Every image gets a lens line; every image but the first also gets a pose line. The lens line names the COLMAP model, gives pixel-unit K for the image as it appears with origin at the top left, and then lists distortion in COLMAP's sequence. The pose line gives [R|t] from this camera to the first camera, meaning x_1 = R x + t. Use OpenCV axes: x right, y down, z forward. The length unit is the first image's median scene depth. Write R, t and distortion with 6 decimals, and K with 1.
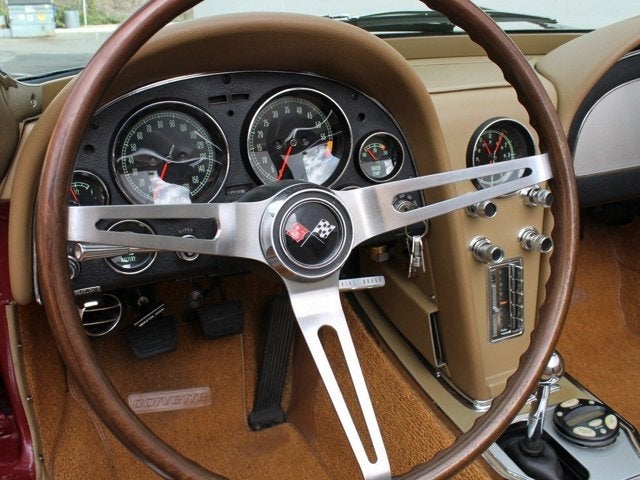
lens RADIAL K [[610.8, 0, 320.0], [0, 610.8, 240.0], [0, 0, 1]] dist [-0.137371, 0.015183]
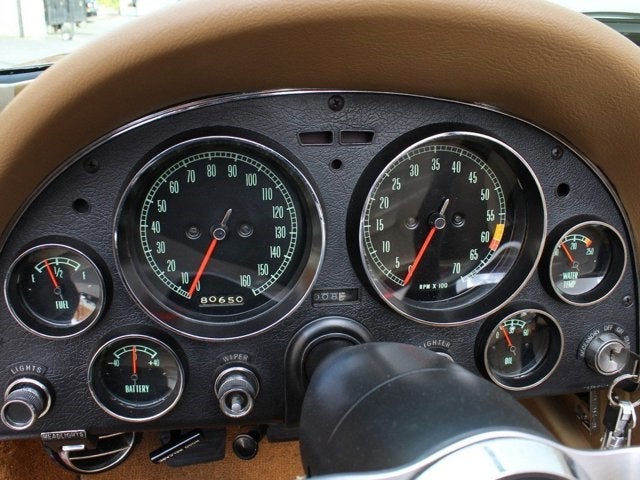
lens RADIAL K [[610.8, 0, 320.0], [0, 610.8, 240.0], [0, 0, 1]] dist [-0.137371, 0.015183]
pose [[0.980325, 0.123201, -0.154221, -0.064401], [-0.123237, 0.992333, 0.009366, -0.136537], [0.154192, 0.009824, 0.987992, 0.423491]]
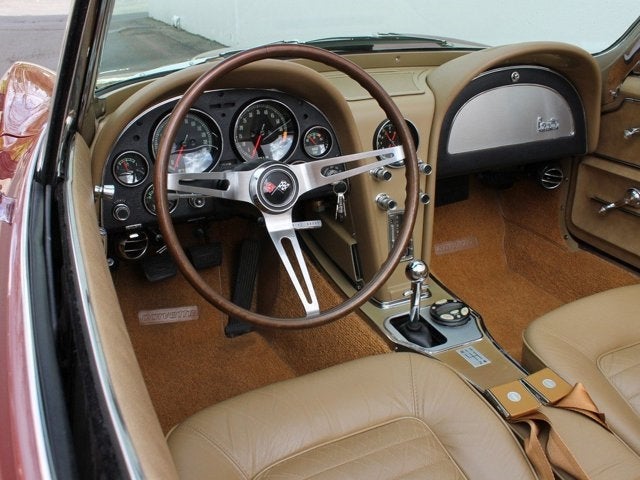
lens RADIAL K [[610.8, 0, 320.0], [0, 610.8, 240.0], [0, 0, 1]] dist [-0.137371, 0.015183]
pose [[0.996688, -0.004245, 0.081214, -0.023710], [0.000001, 0.998637, 0.052186, 0.034173], [-0.081325, -0.052013, 0.995330, -0.592145]]
